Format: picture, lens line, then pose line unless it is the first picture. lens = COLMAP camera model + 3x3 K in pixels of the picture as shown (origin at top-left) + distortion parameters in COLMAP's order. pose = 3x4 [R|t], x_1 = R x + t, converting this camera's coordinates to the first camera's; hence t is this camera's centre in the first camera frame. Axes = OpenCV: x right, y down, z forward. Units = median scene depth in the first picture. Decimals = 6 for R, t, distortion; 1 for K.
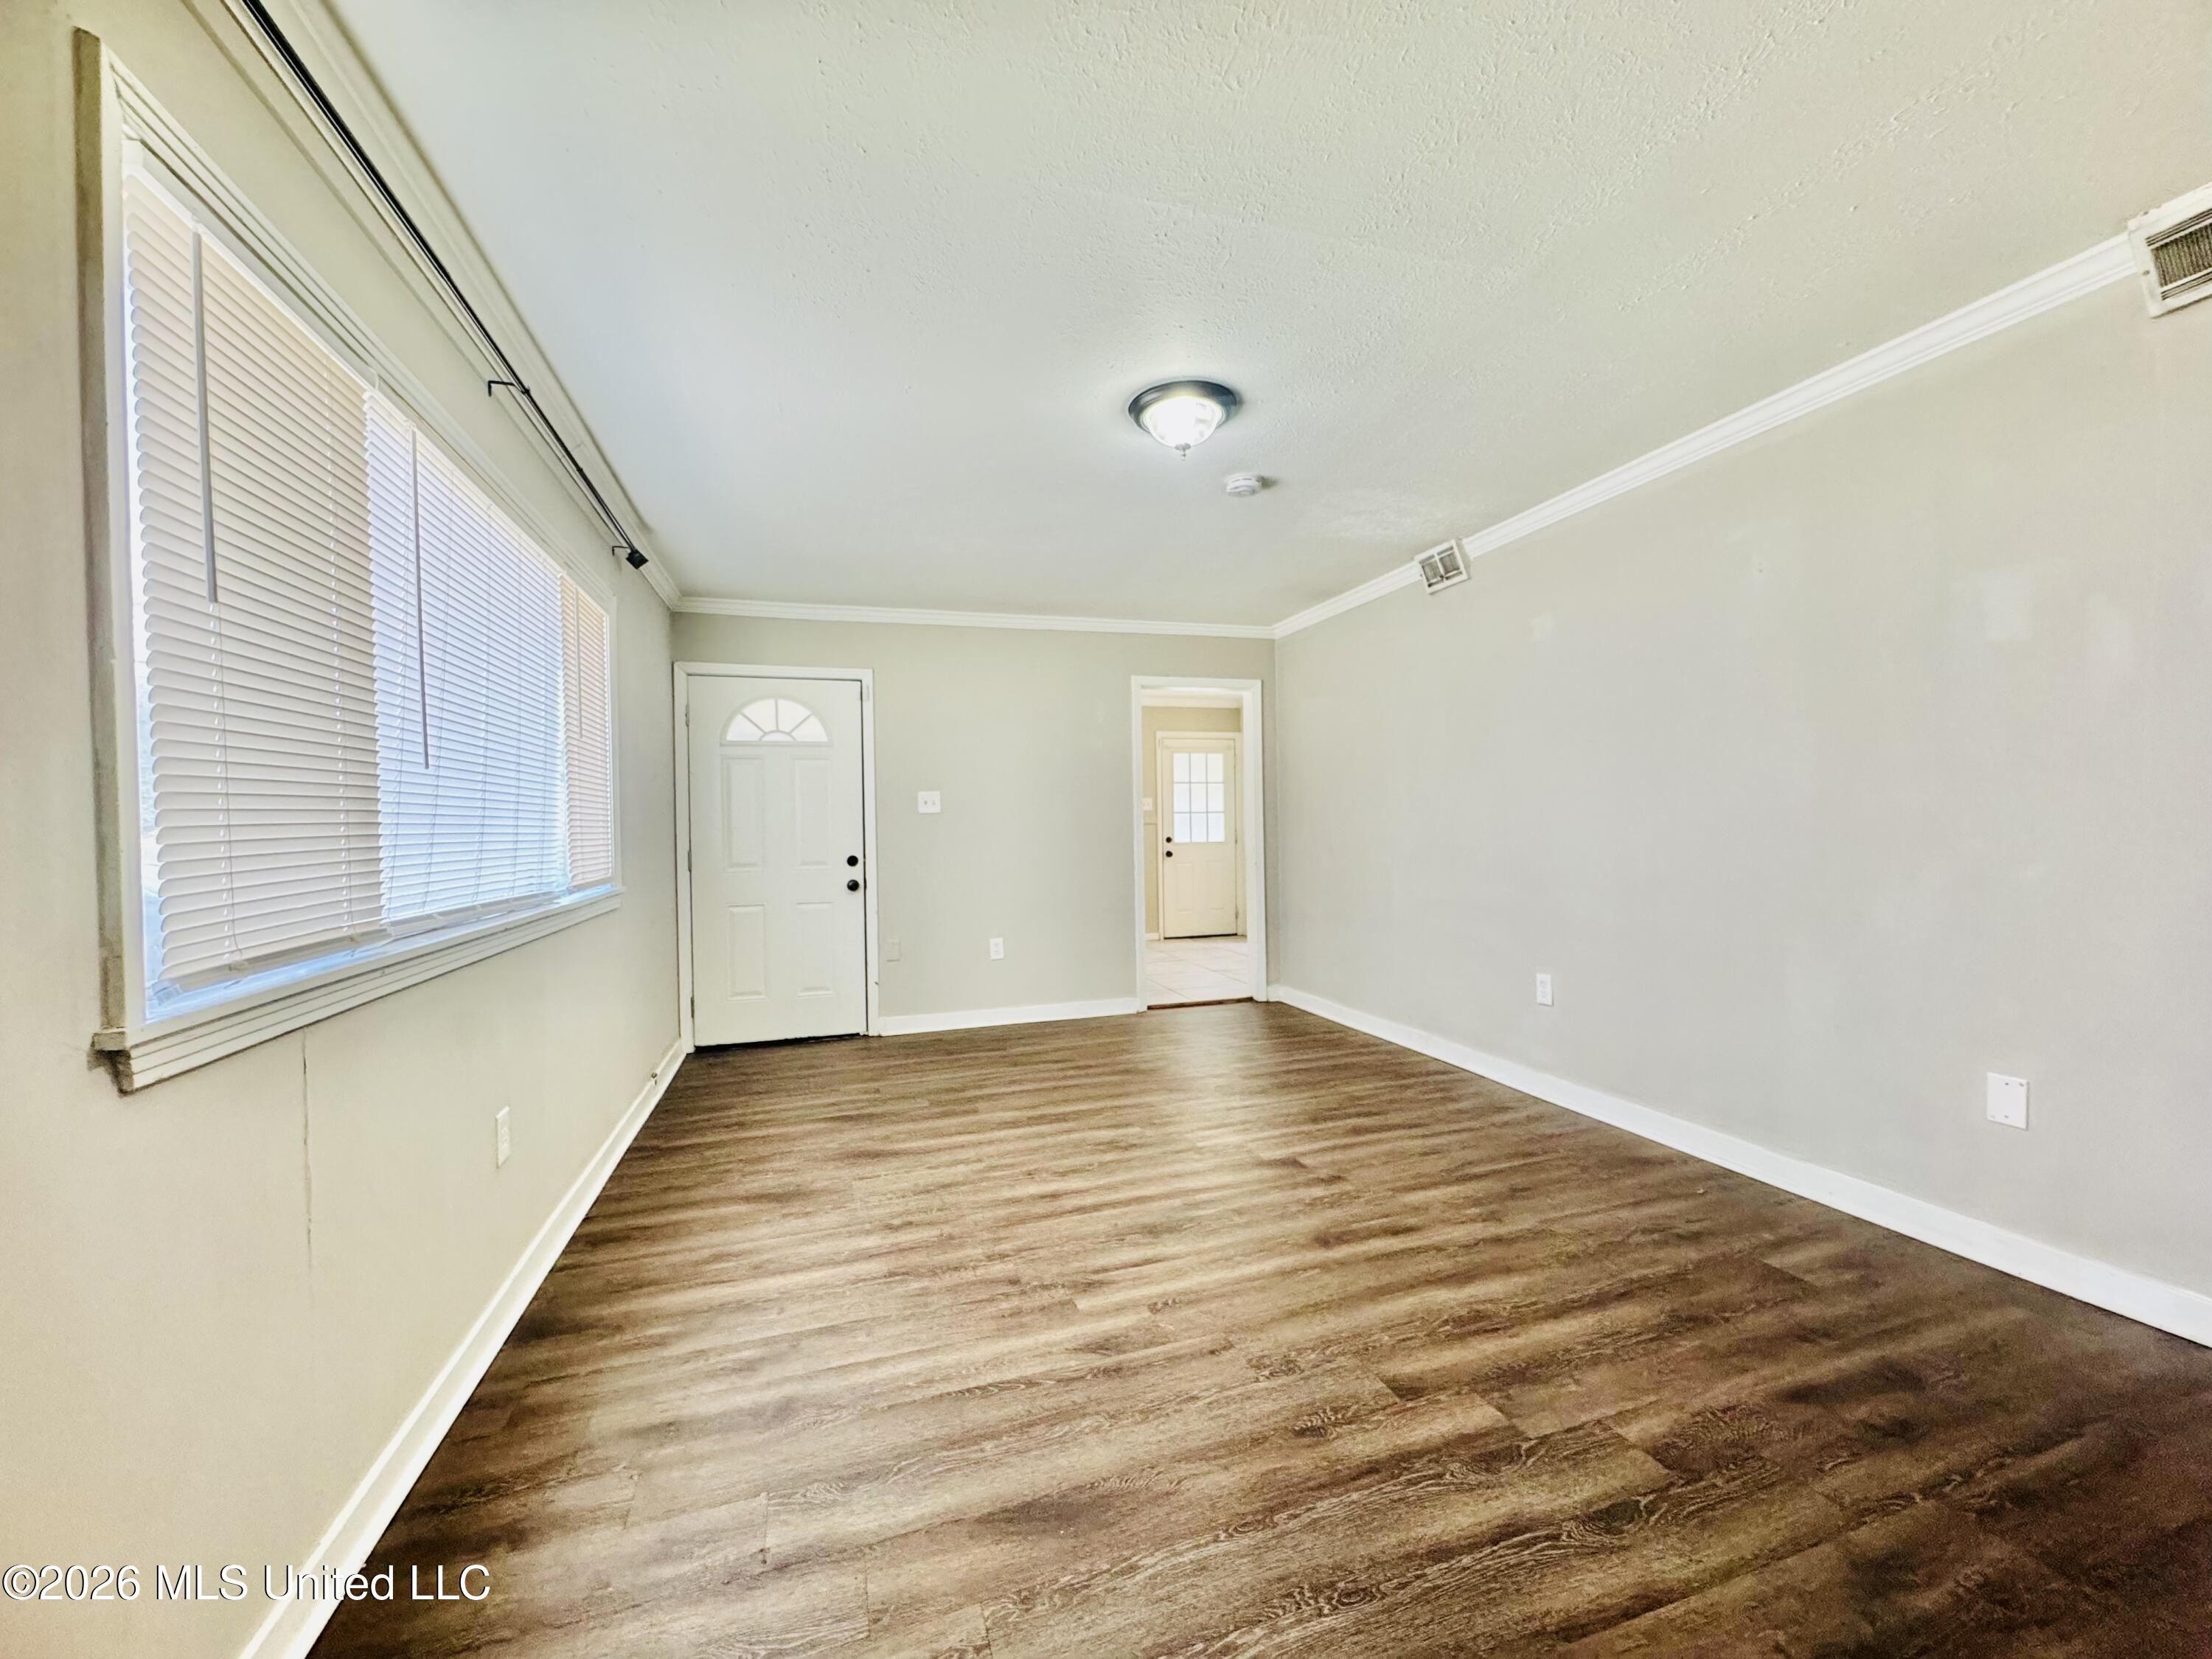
lens RADIAL K [[883.3, 0, 1103.5], [0, 883.3, 831.7], [0, 0, 1]] dist [-0.003382, 0.000524]
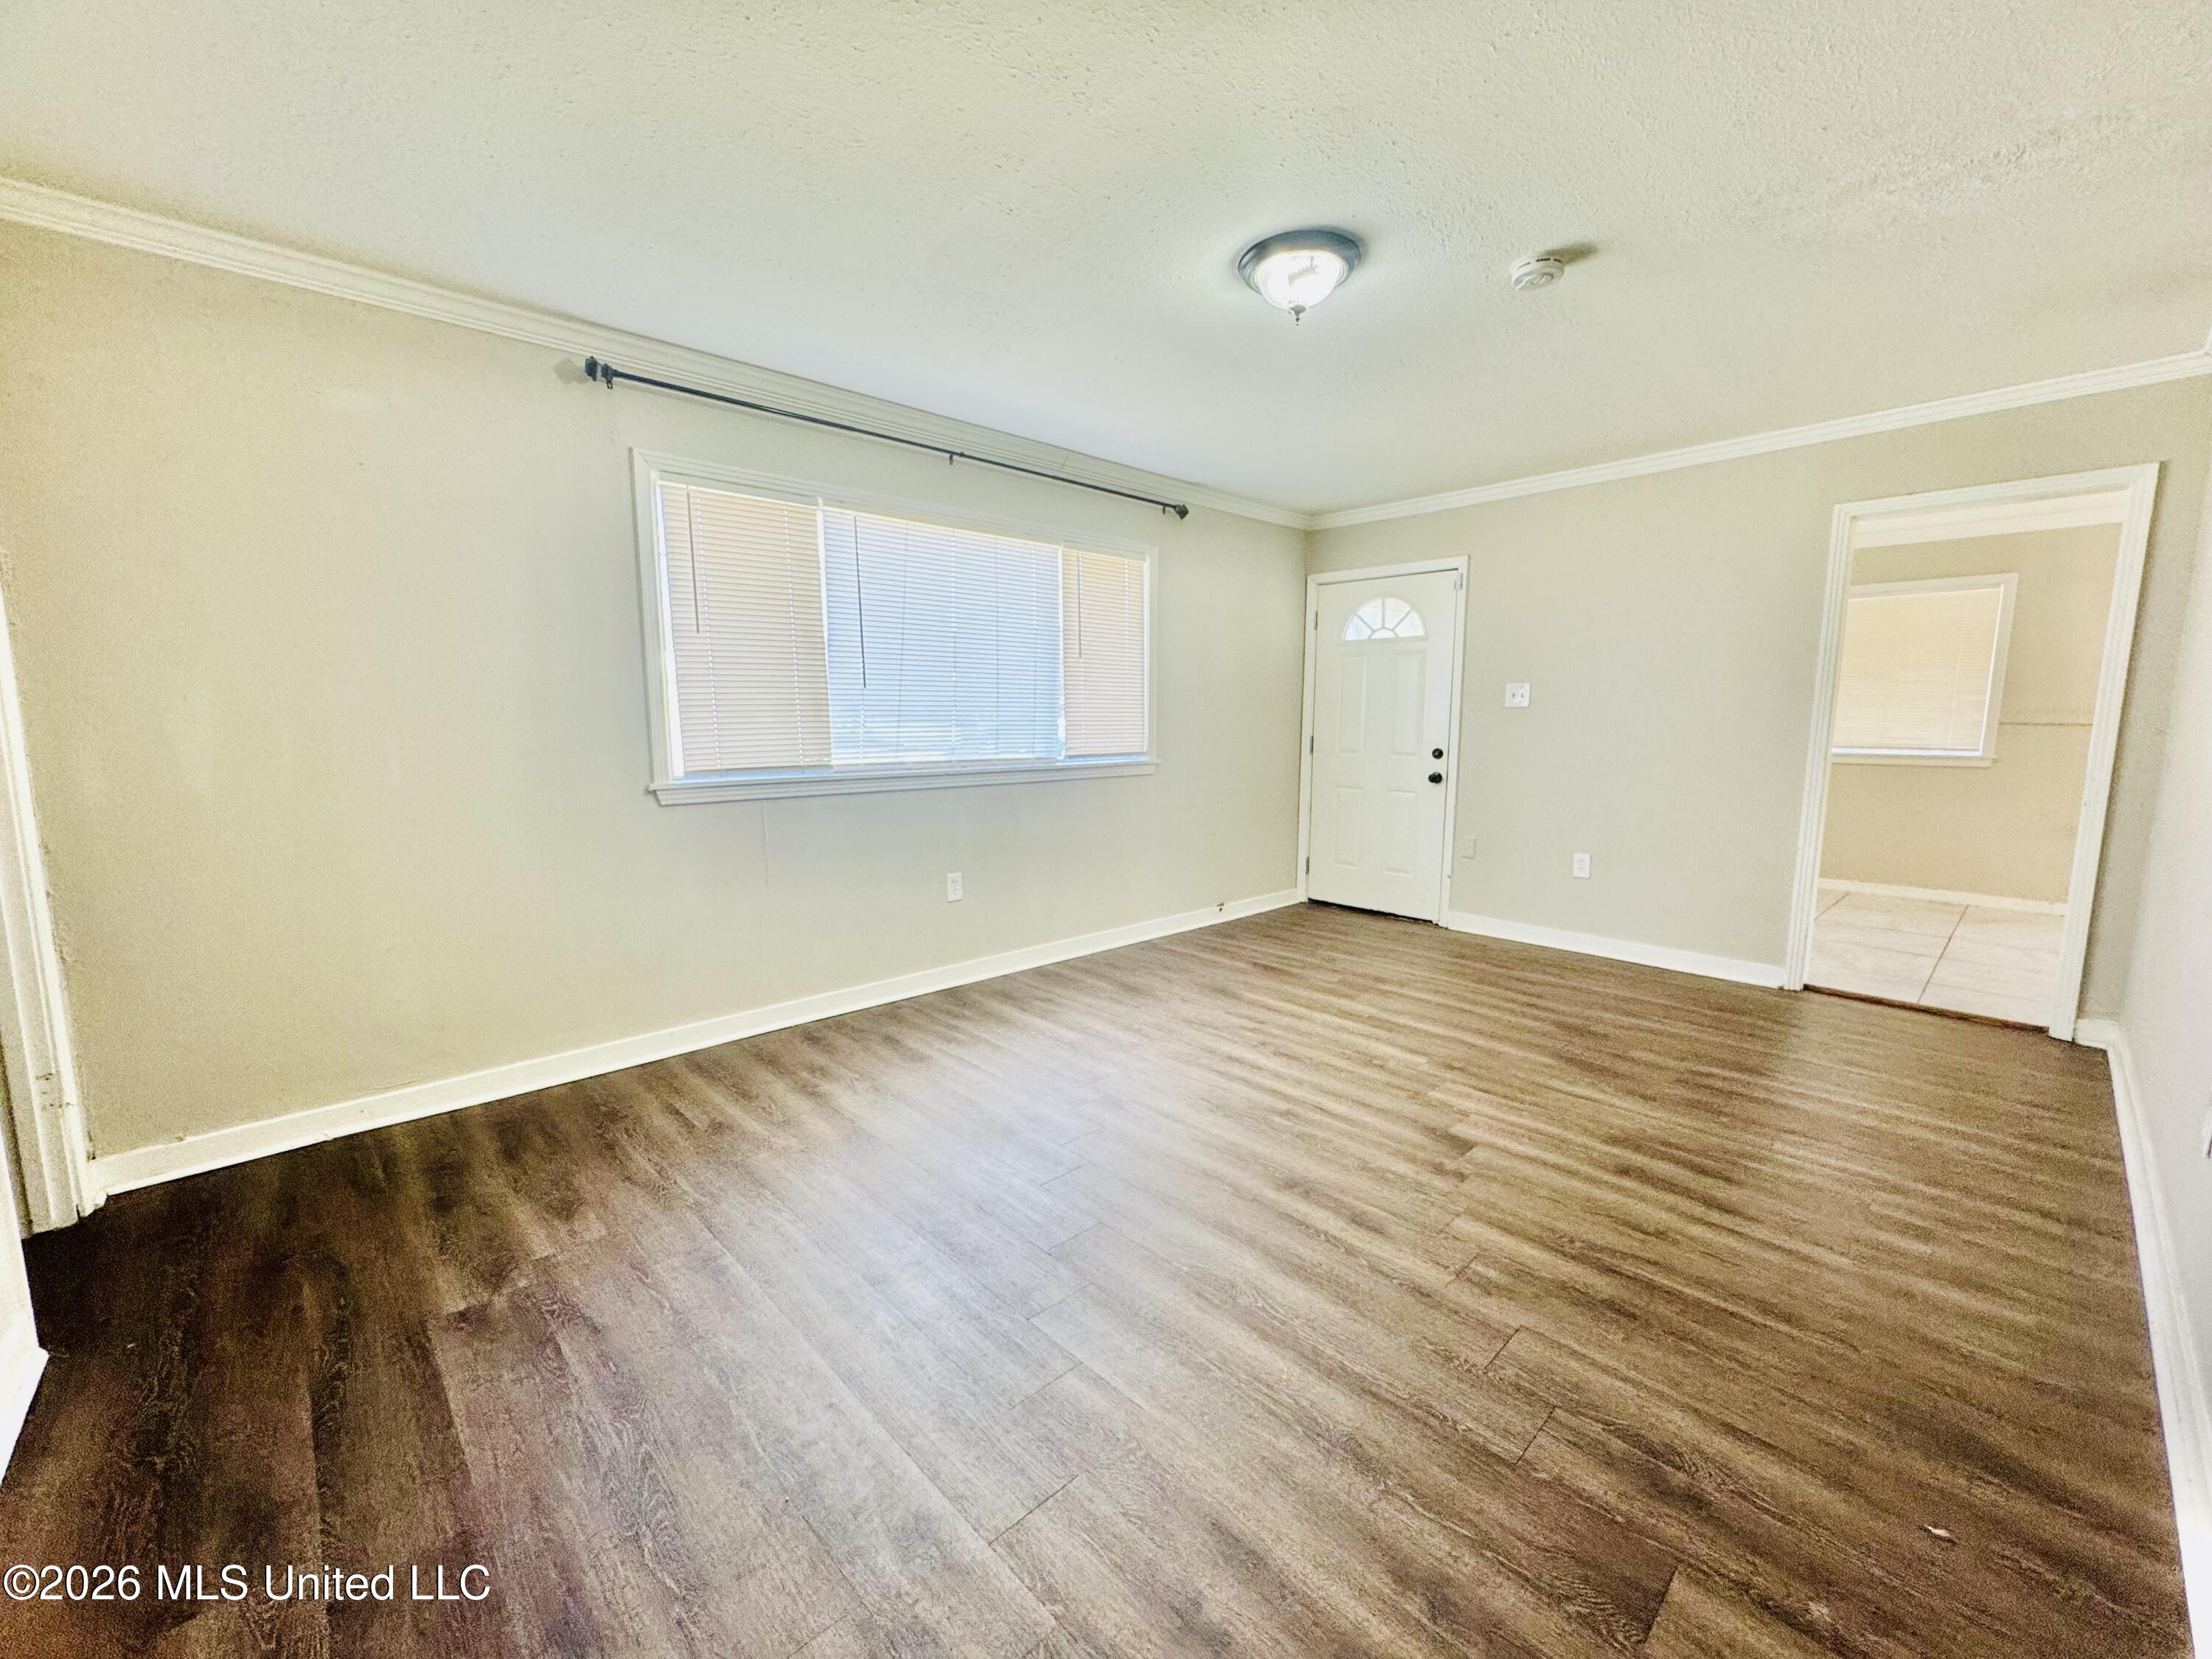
lens RADIAL K [[883.3, 0, 1108.9], [0, 883.3, 824.4], [0, 0, 1]] dist [-0.003382, 0.000524]
pose [[0.438609, 0.133684, -0.888679, 0.785287], [-0.020830, 0.990121, 0.138663, -0.032499], [0.898437, -0.042308, 0.437060, 0.362216]]
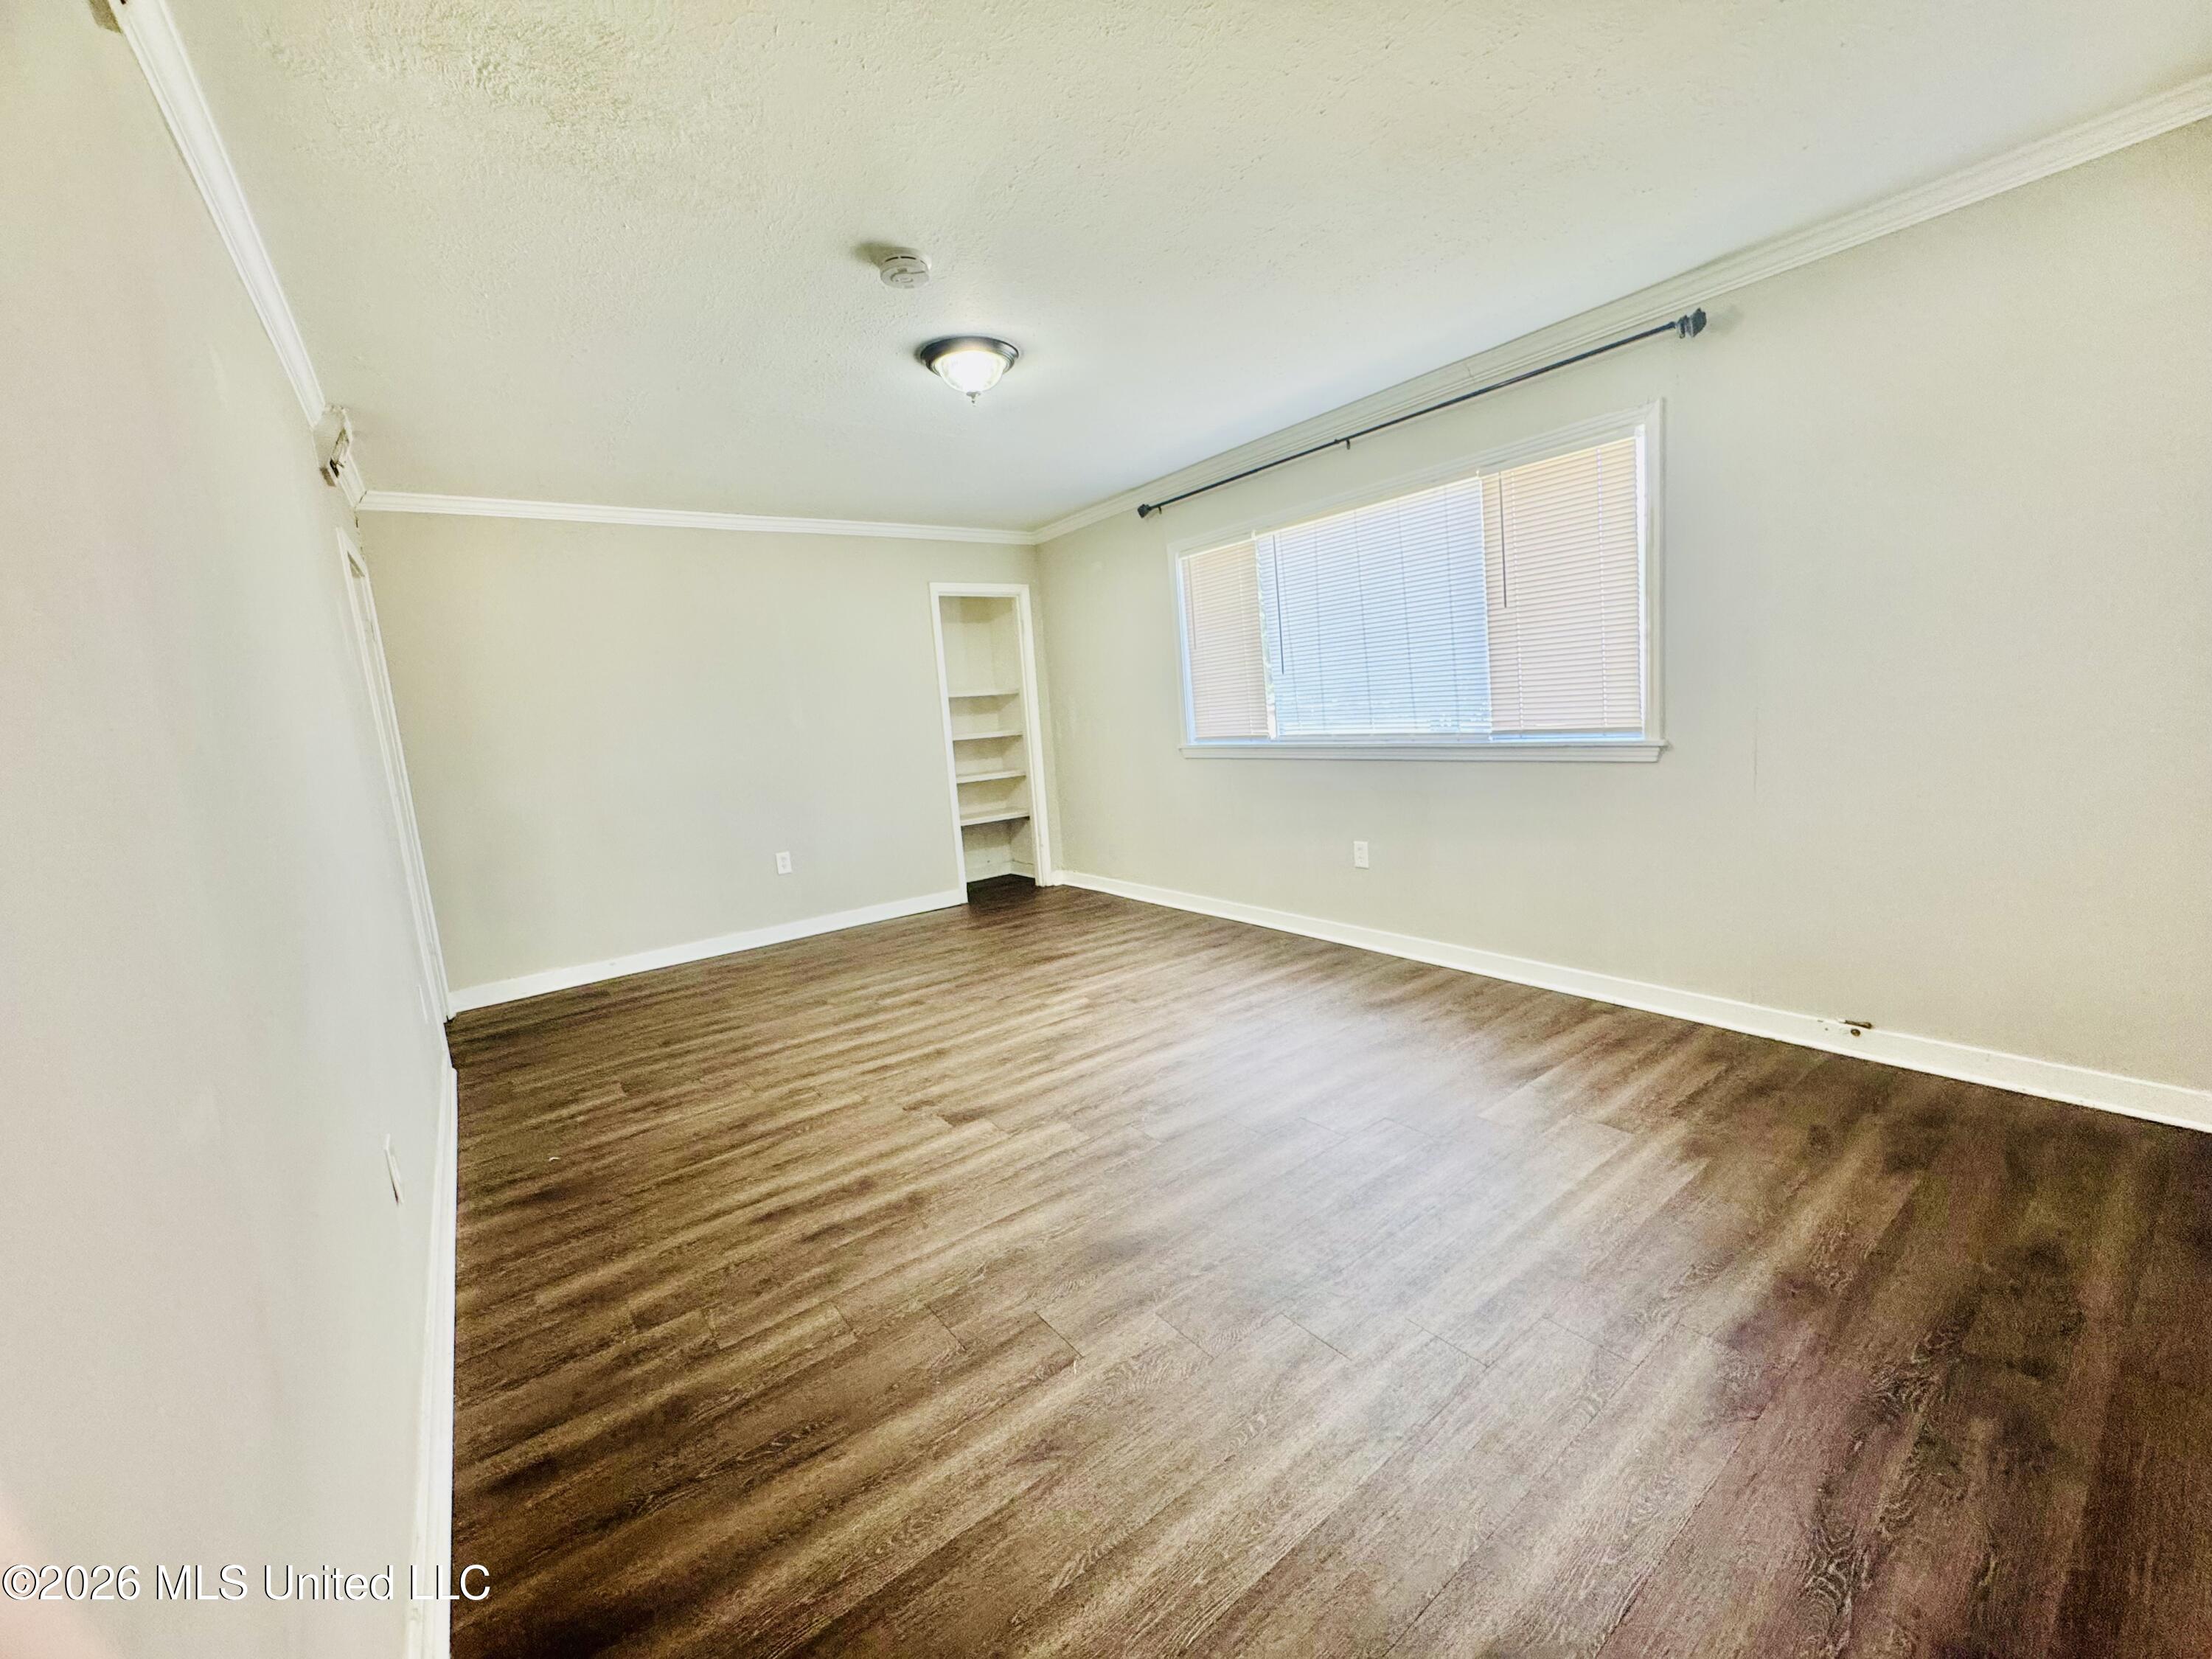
lens RADIAL K [[883.3, 0, 1108.3], [0, 883.3, 831.4], [0, 0, 1]] dist [-0.003382, 0.000524]
pose [[-0.940218, 0.144019, -0.308625, 0.313287], [0.096772, 0.981811, 0.163348, -0.054006], [0.326536, 0.123716, -0.937053, 1.923517]]
